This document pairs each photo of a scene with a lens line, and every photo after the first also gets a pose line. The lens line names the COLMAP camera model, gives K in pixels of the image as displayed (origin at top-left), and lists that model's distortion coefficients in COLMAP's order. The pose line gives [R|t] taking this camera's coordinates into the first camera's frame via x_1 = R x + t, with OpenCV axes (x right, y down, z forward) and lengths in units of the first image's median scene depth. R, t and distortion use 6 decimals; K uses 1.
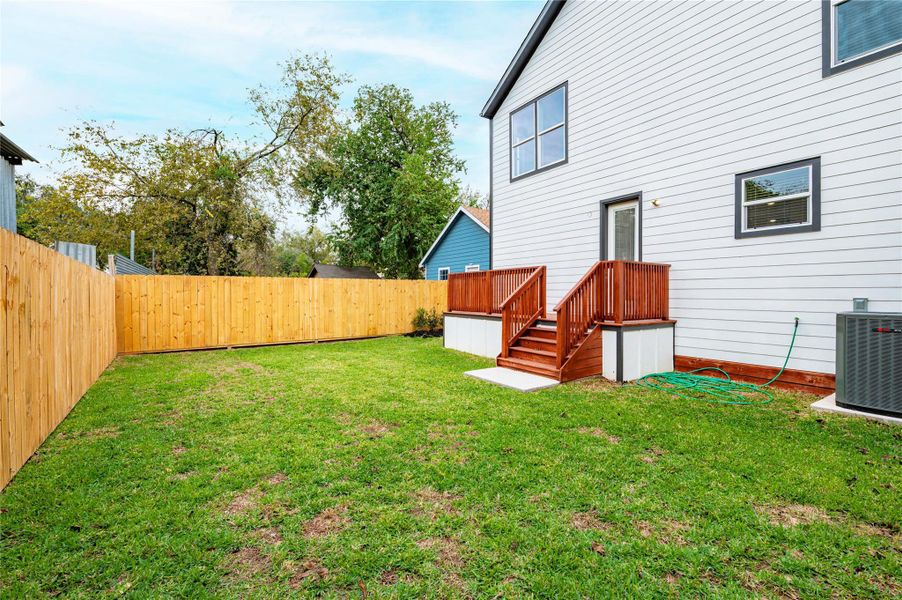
lens RADIAL K [[388.6, 0, 451.0], [0, 388.6, 300.0], [0, 0, 1]] dist [-0.001303, -0.000191]
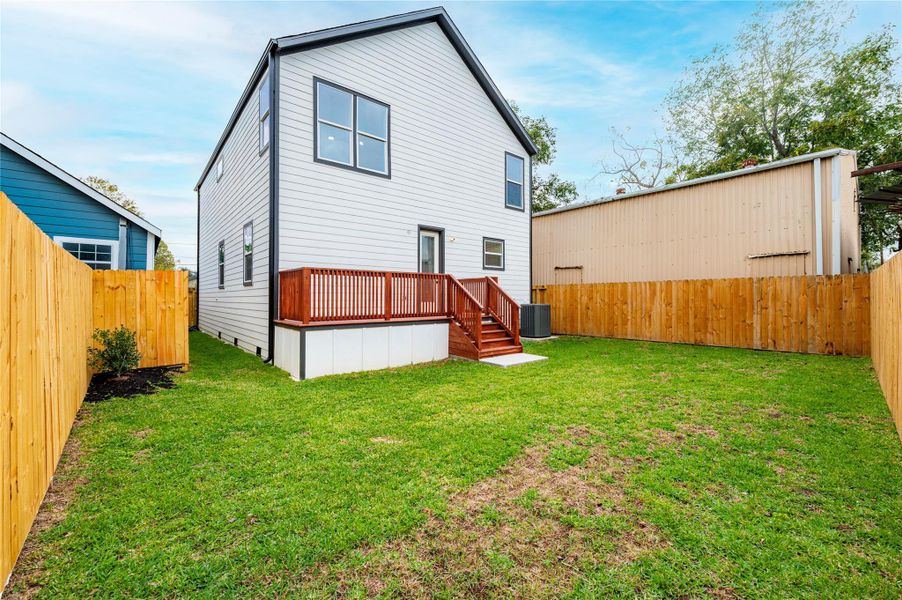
lens RADIAL K [[388.6, 0, 451.0], [0, 388.6, 300.0], [0, 0, 1]] dist [-0.001303, -0.000191]
pose [[-0.116972, 0.004383, 0.993126, -0.801391], [0.018134, 0.999833, -0.002276, -0.004413], [-0.992970, 0.017743, -0.117032, 0.949218]]
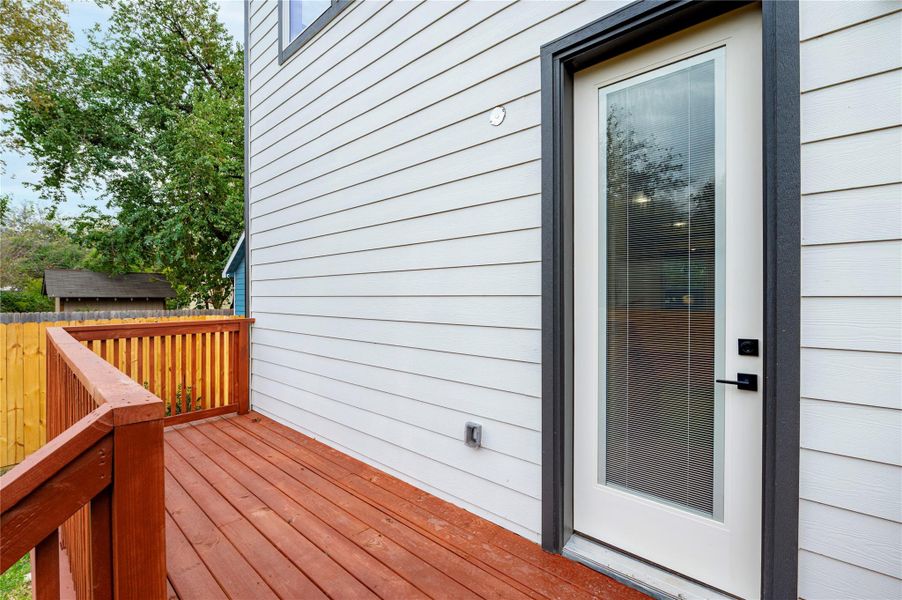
lens RADIAL K [[388.6, 0, 451.0], [0, 388.6, 300.0], [0, 0, 1]] dist [-0.001303, -0.000191]
pose [[0.966941, -0.002290, 0.254989, 0.248189], [0.004882, 0.999943, -0.009535, -0.095968], [-0.254953, 0.010465, 0.966897, 0.720999]]
